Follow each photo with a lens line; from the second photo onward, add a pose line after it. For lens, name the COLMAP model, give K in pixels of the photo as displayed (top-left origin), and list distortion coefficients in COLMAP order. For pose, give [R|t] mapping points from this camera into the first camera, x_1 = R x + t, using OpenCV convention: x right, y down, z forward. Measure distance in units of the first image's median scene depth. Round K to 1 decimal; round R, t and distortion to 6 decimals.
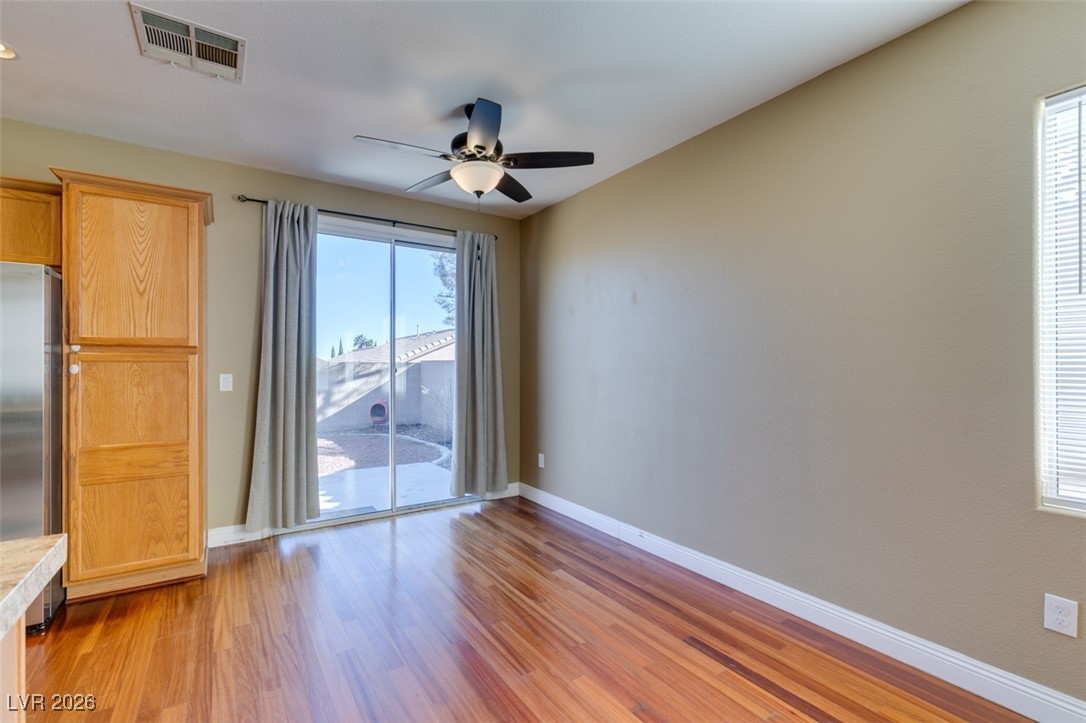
lens RADIAL K [[487.0, 0, 538.8], [0, 487.0, 365.0], [0, 0, 1]] dist [0.010399, -0.003816]
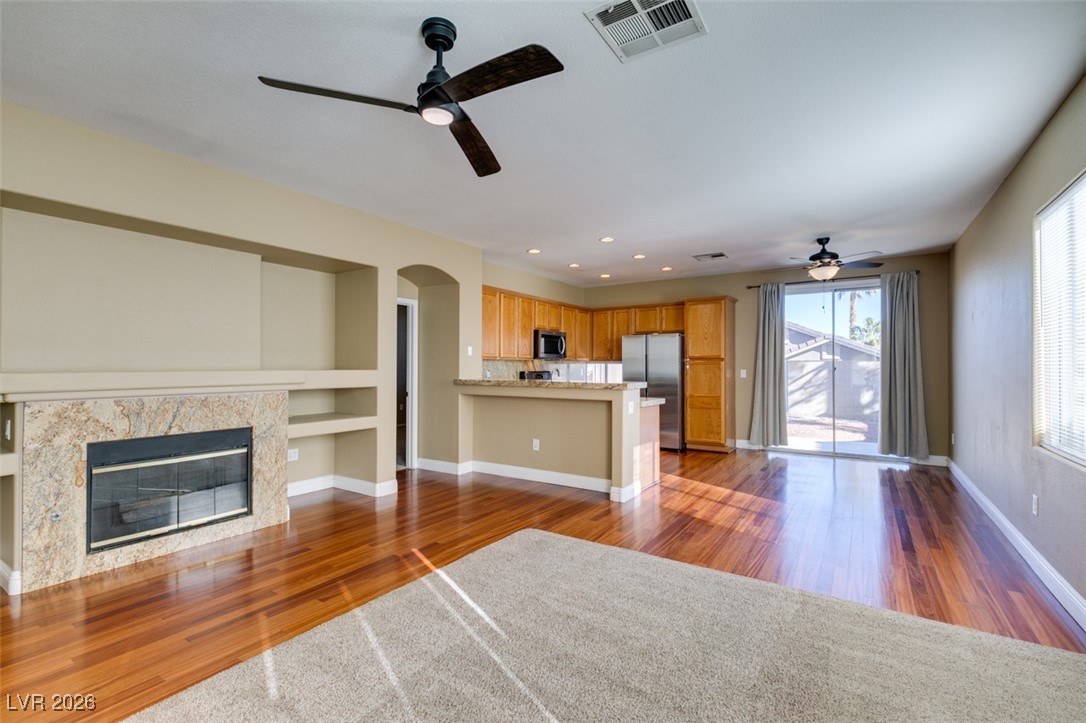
lens RADIAL K [[487.0, 0, 544.3], [0, 487.0, 360.9], [0, 0, 1]] dist [0.010399, -0.003816]
pose [[0.394045, -0.008427, -0.919052, 1.227210], [0.000972, 0.999961, -0.008752, -0.003390], [0.919091, 0.002555, 0.394038, -0.816363]]
